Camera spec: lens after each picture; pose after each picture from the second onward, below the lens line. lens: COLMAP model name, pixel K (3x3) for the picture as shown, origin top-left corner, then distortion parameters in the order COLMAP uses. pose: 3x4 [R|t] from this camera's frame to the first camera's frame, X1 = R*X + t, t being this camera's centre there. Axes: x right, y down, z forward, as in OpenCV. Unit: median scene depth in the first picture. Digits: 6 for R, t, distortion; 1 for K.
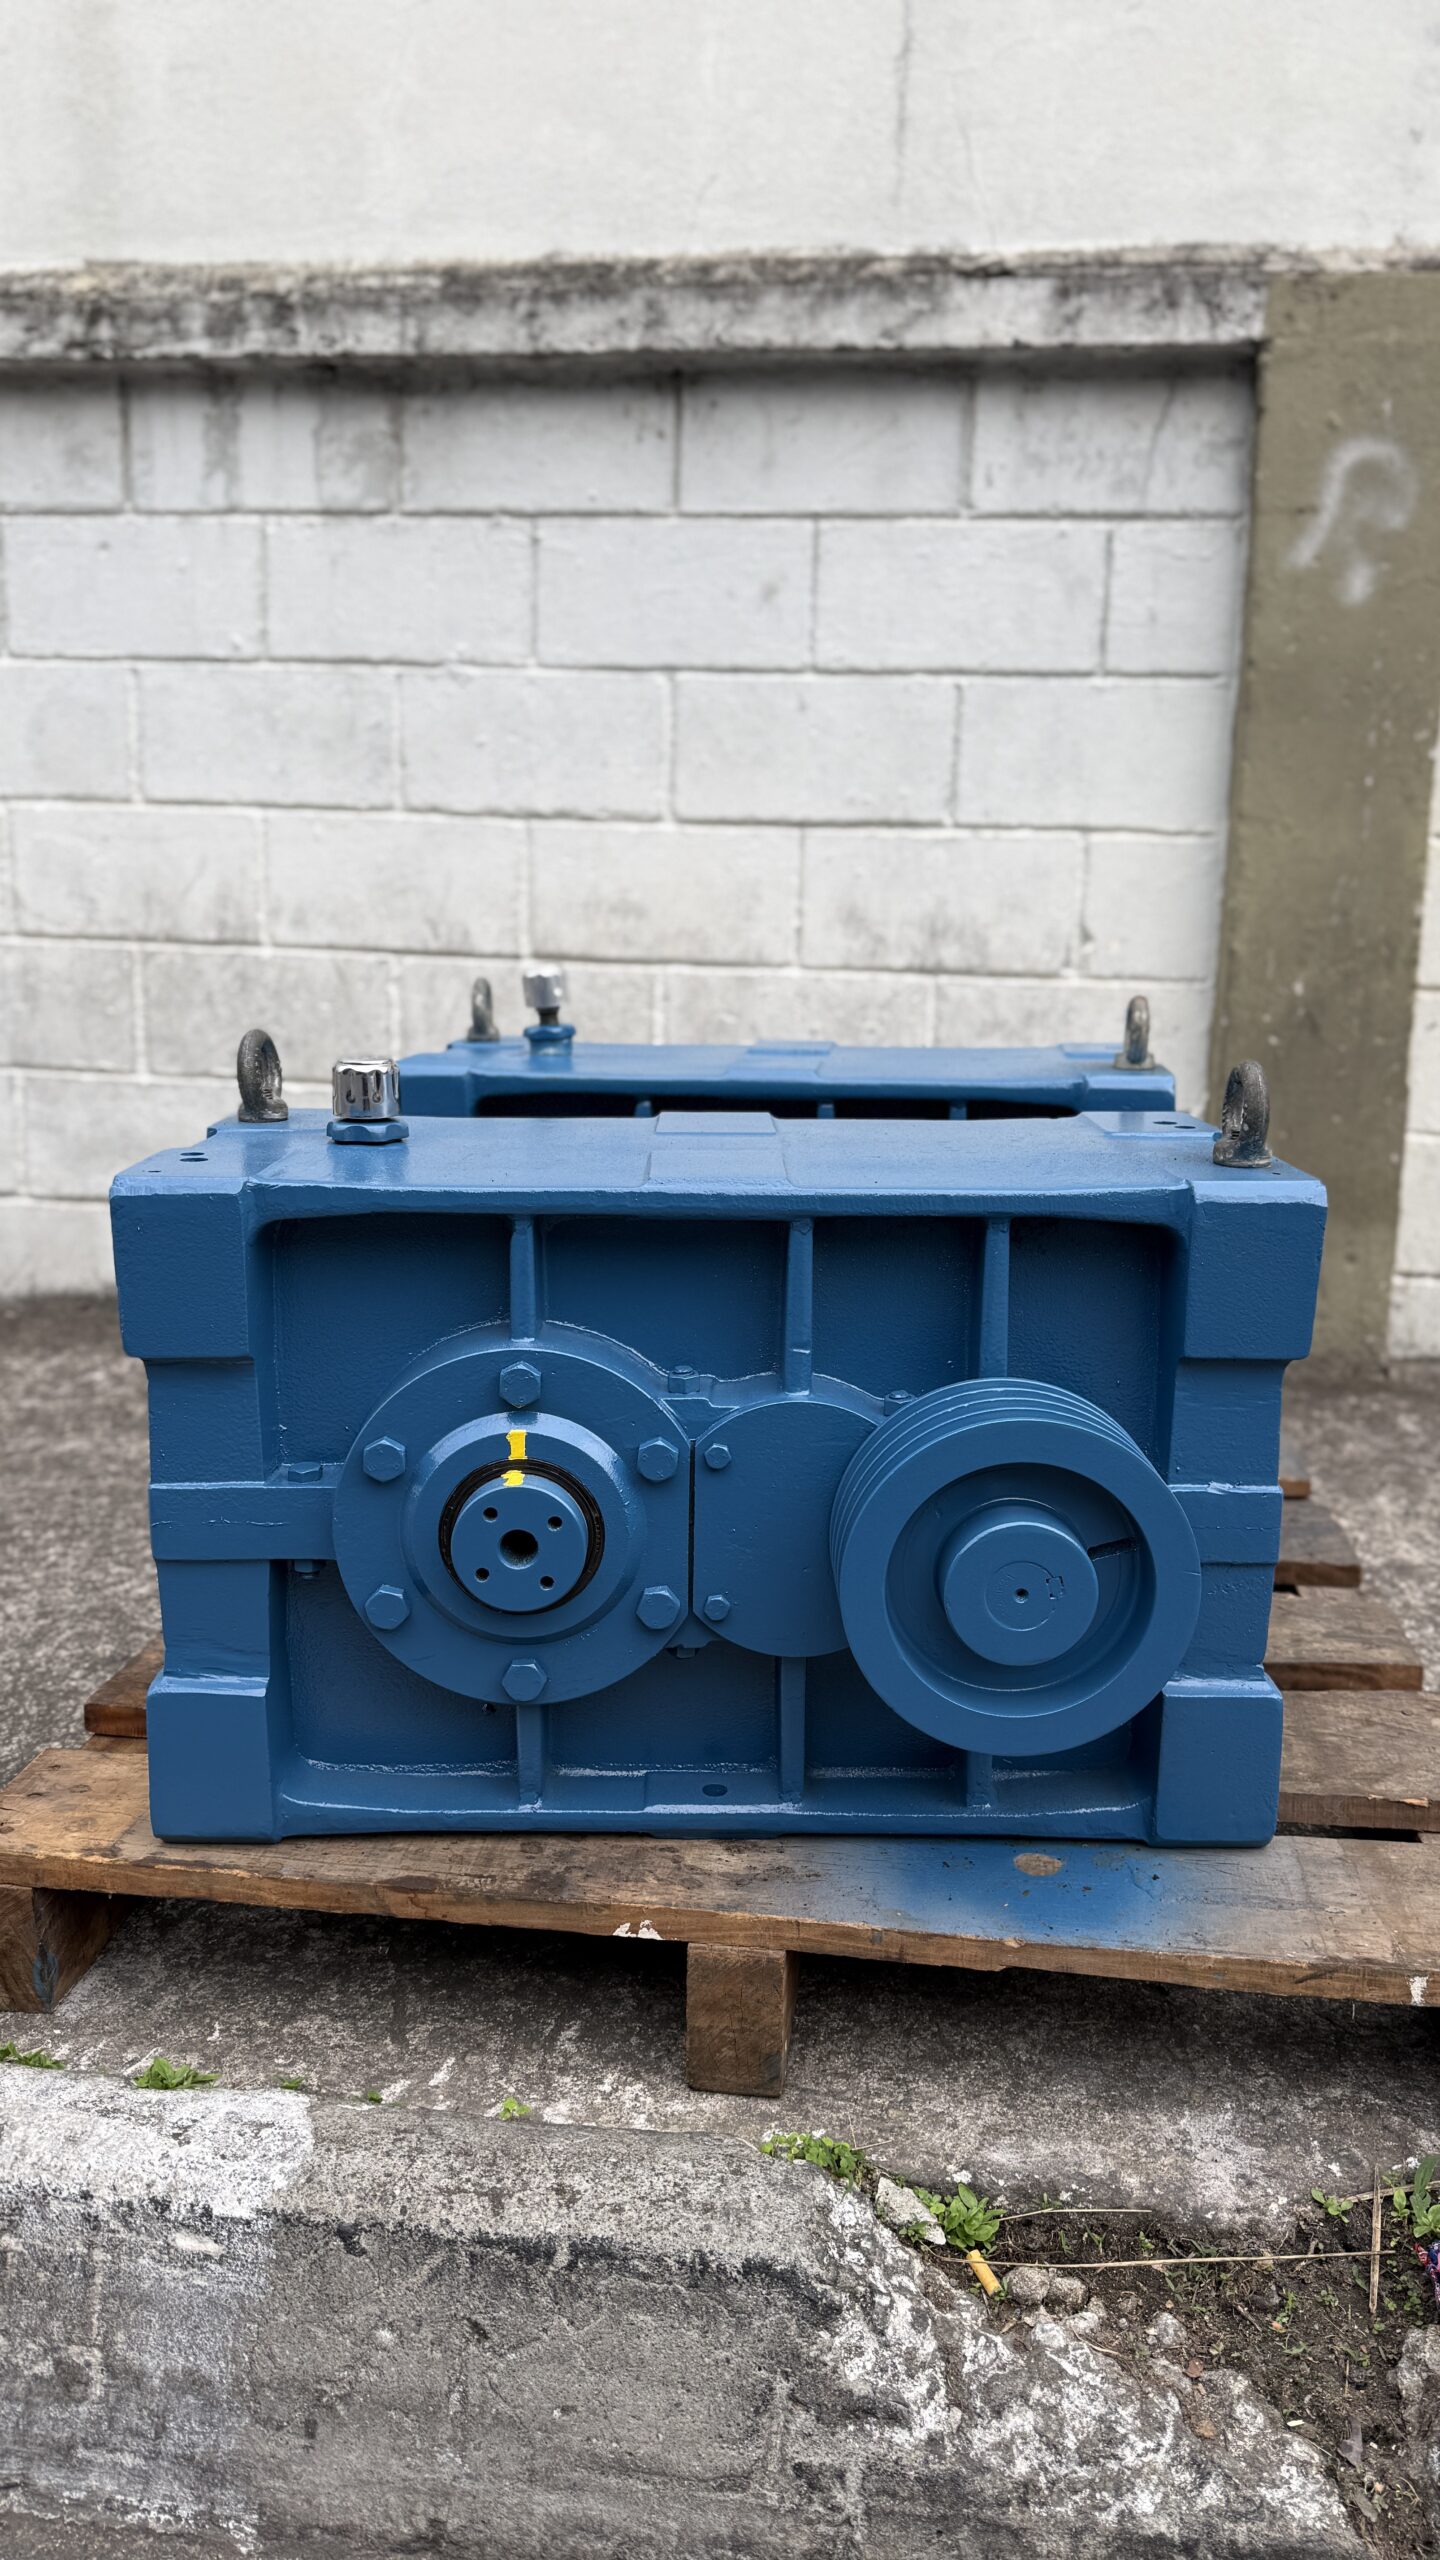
lens RADIAL K [[1801.1, 0, 705.3], [0, 1801.1, 1284.8], [0, 0, 1]] dist [0.002378, 0.000055]
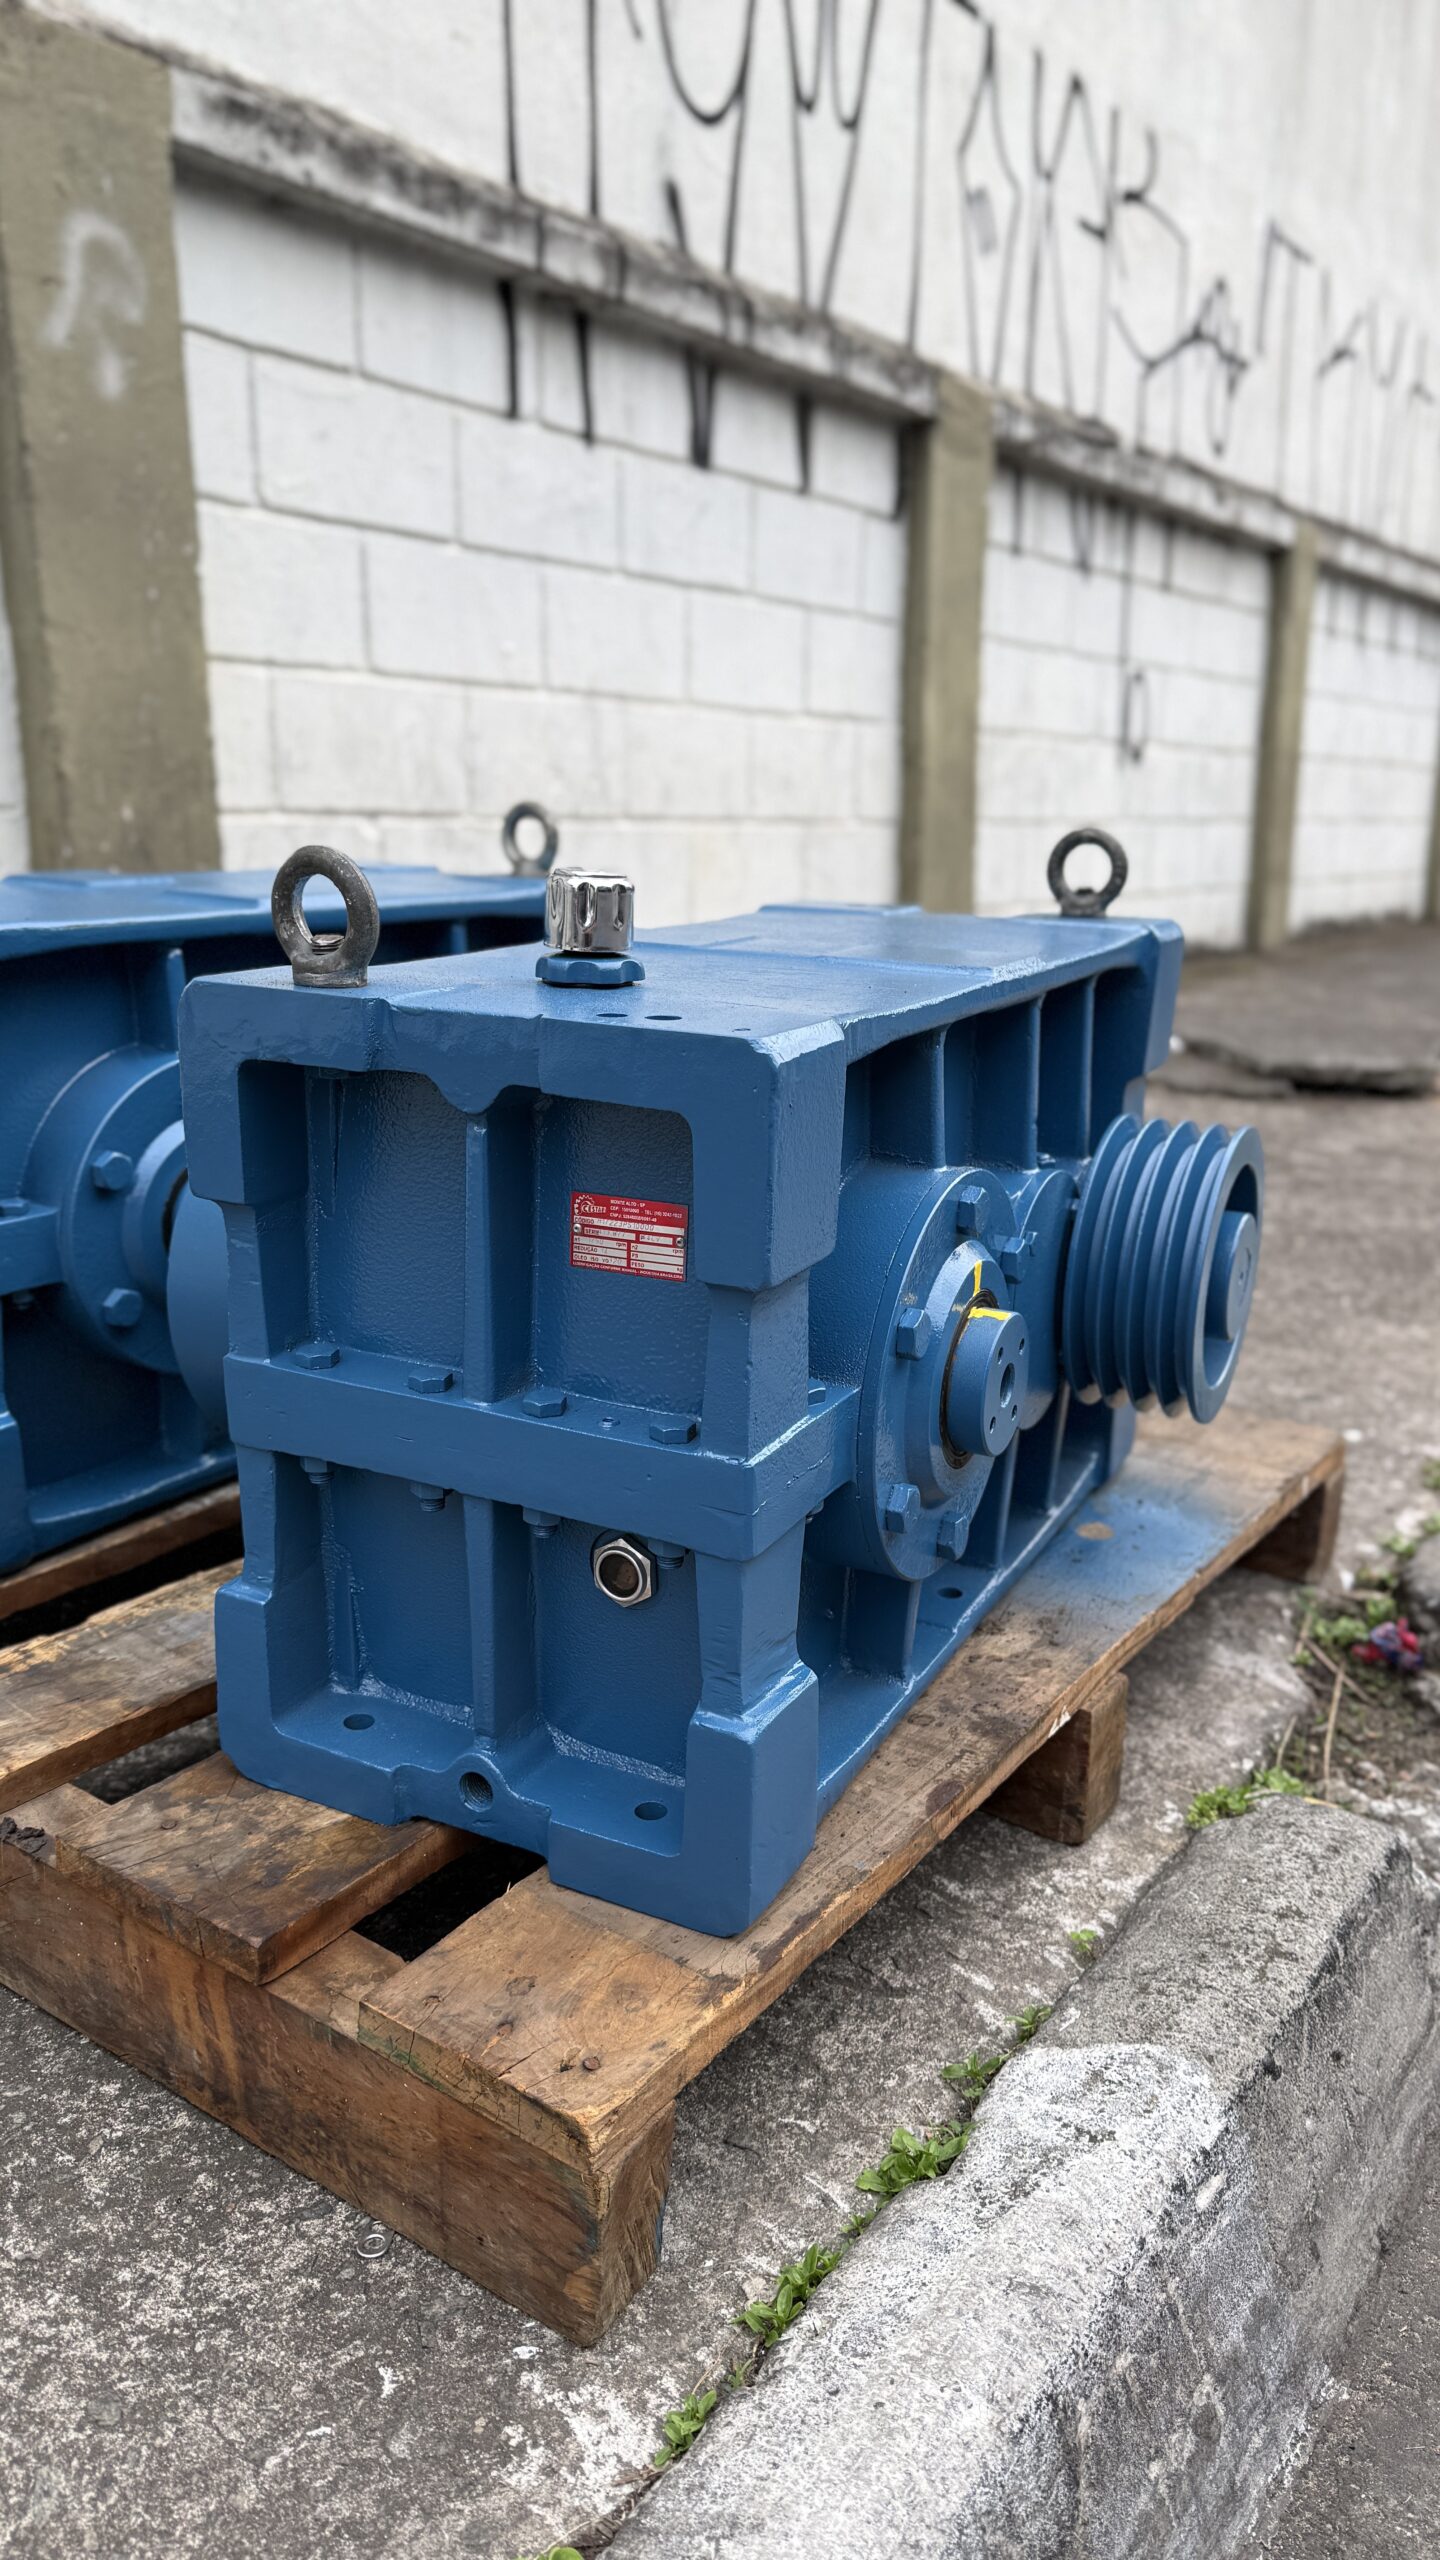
lens RADIAL K [[1801.1, 0, 705.3], [0, 1801.1, 1284.8], [0, 0, 1]] dist [0.002378, 0.000055]
pose [[0.475162, -0.249998, 0.843636, -0.838871], [0.185944, 0.965665, 0.181429, -0.086622], [-0.860027, 0.070661, 0.505333, 0.592076]]
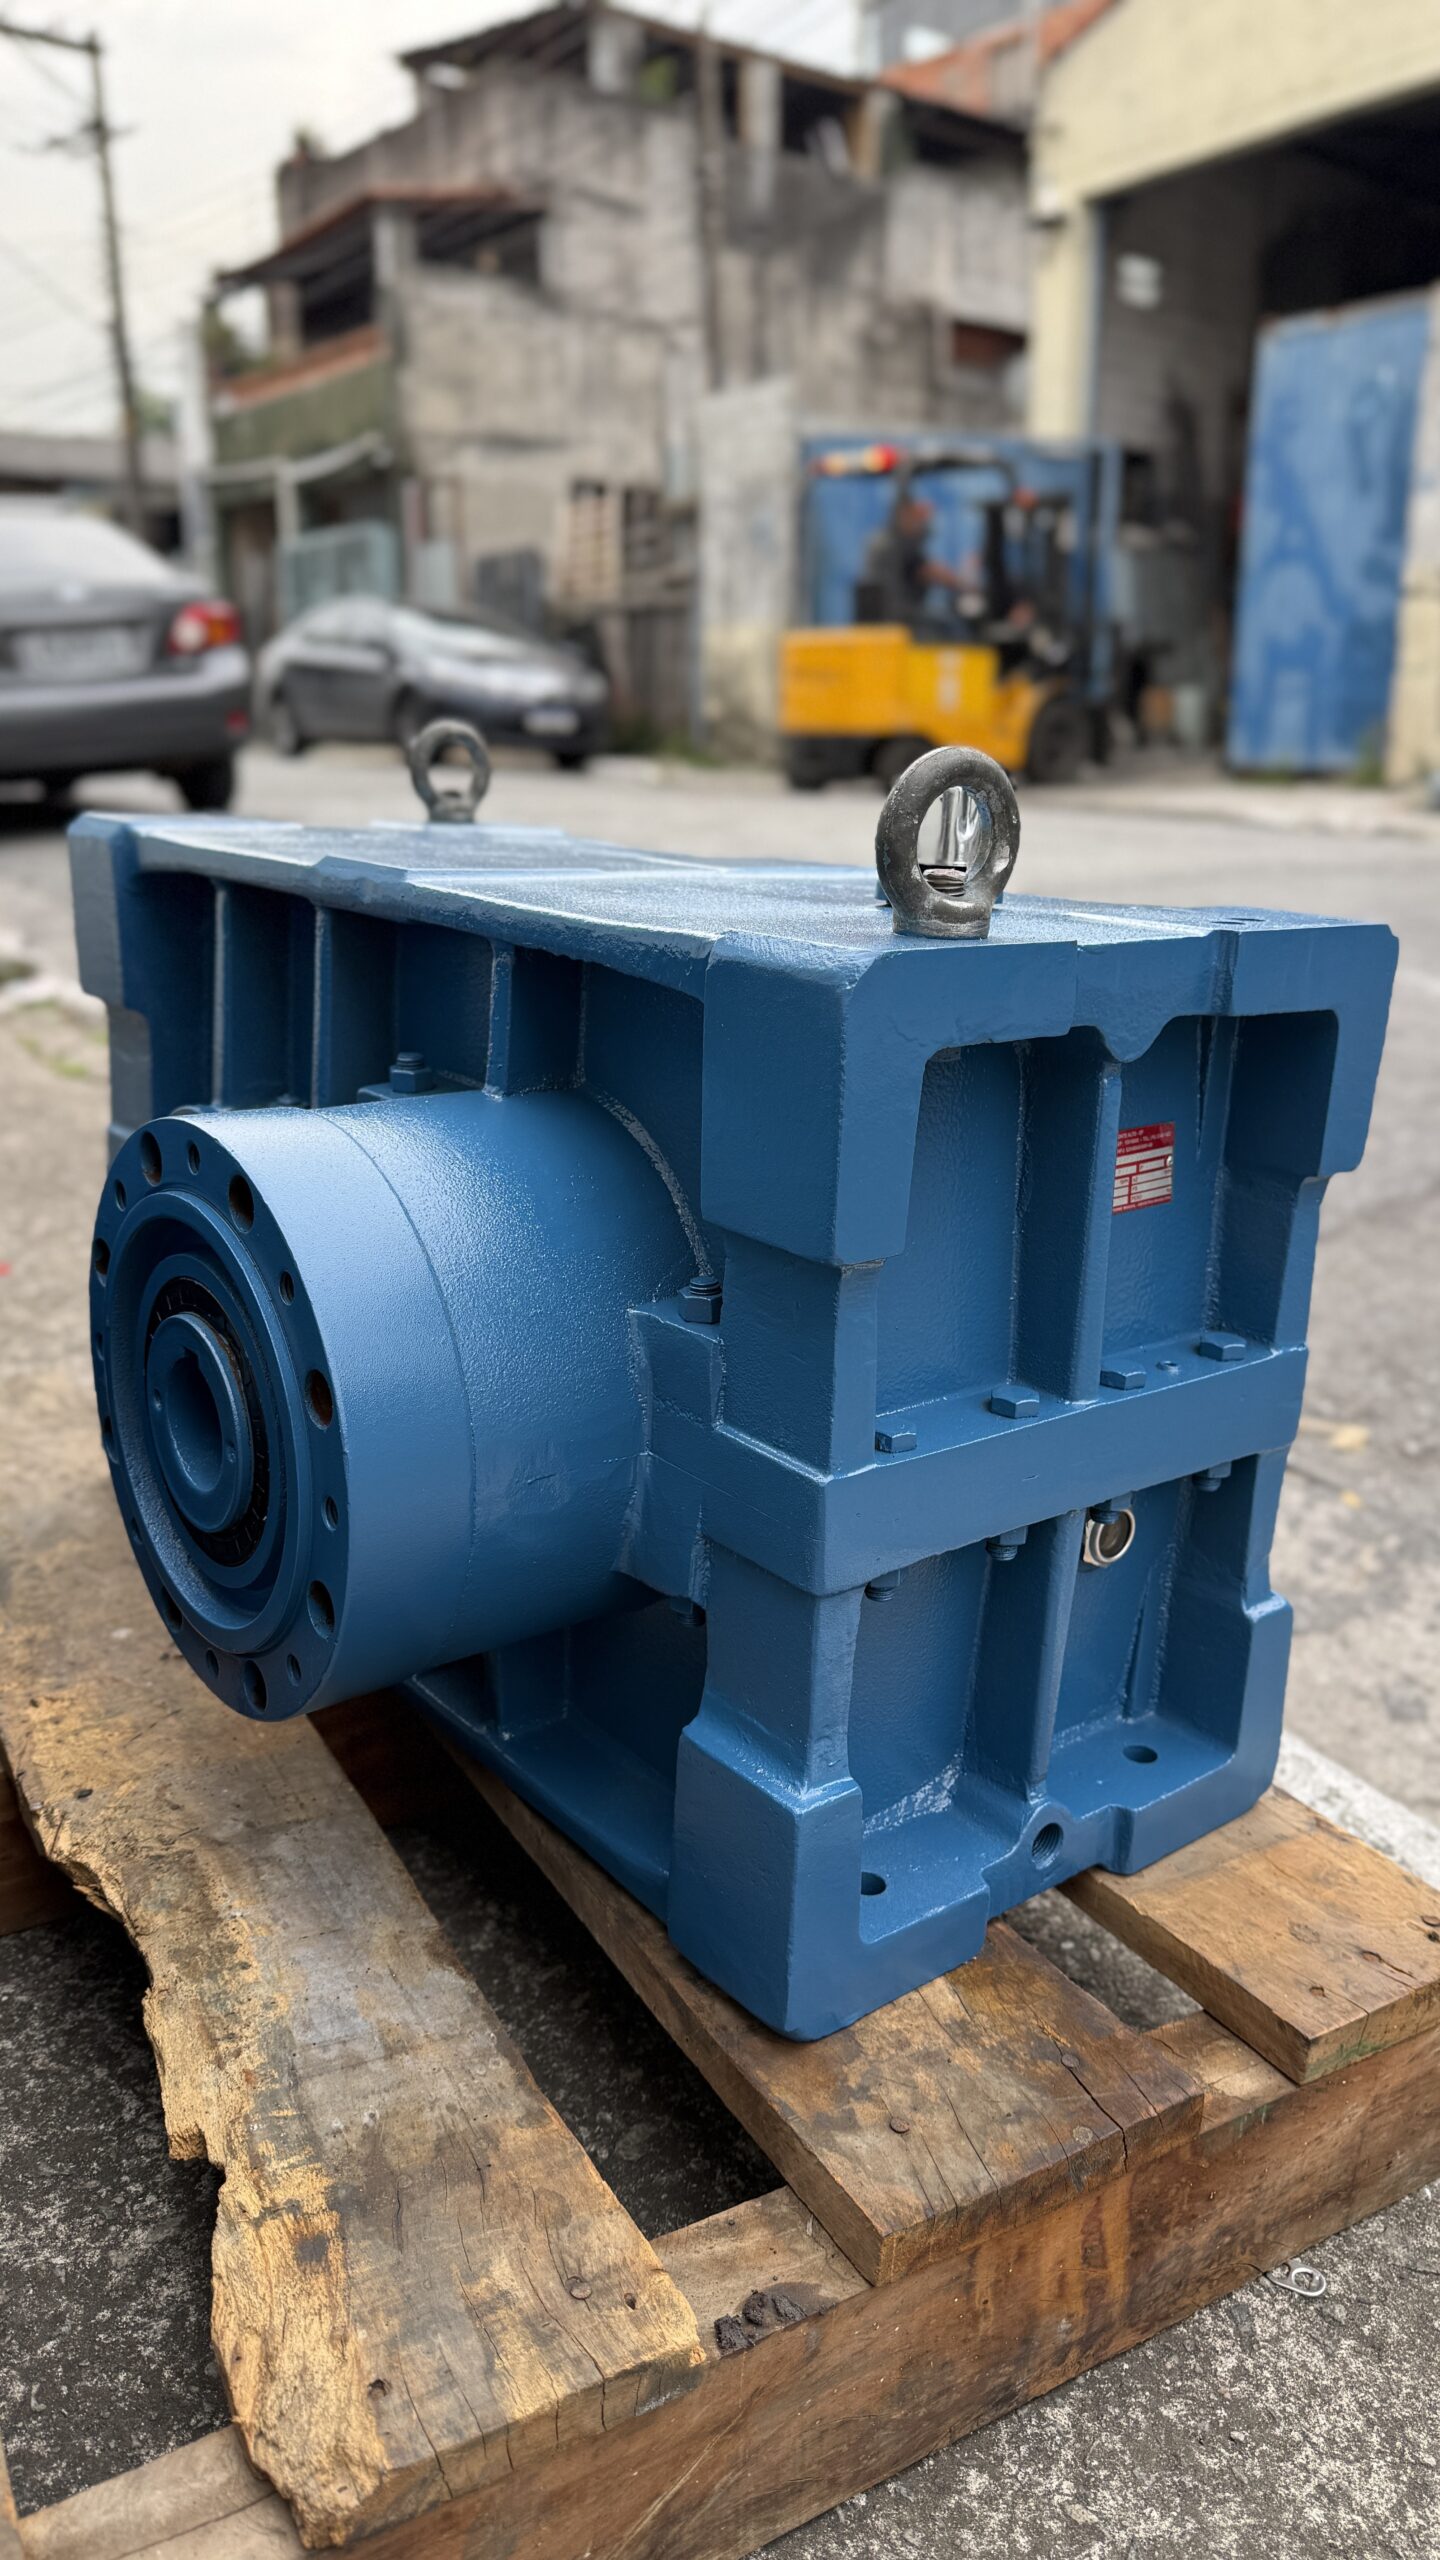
lens RADIAL K [[1826.2, 0, 720.0], [0, 1826.2, 1280.0], [0, 0, 1]] dist [-0.007224, -0.003450]
pose [[-0.601166, -0.267133, 0.753153, -0.667664], [0.133219, 0.895784, 0.424056, -0.254868], [-0.787942, 0.355262, -0.502928, 1.473195]]
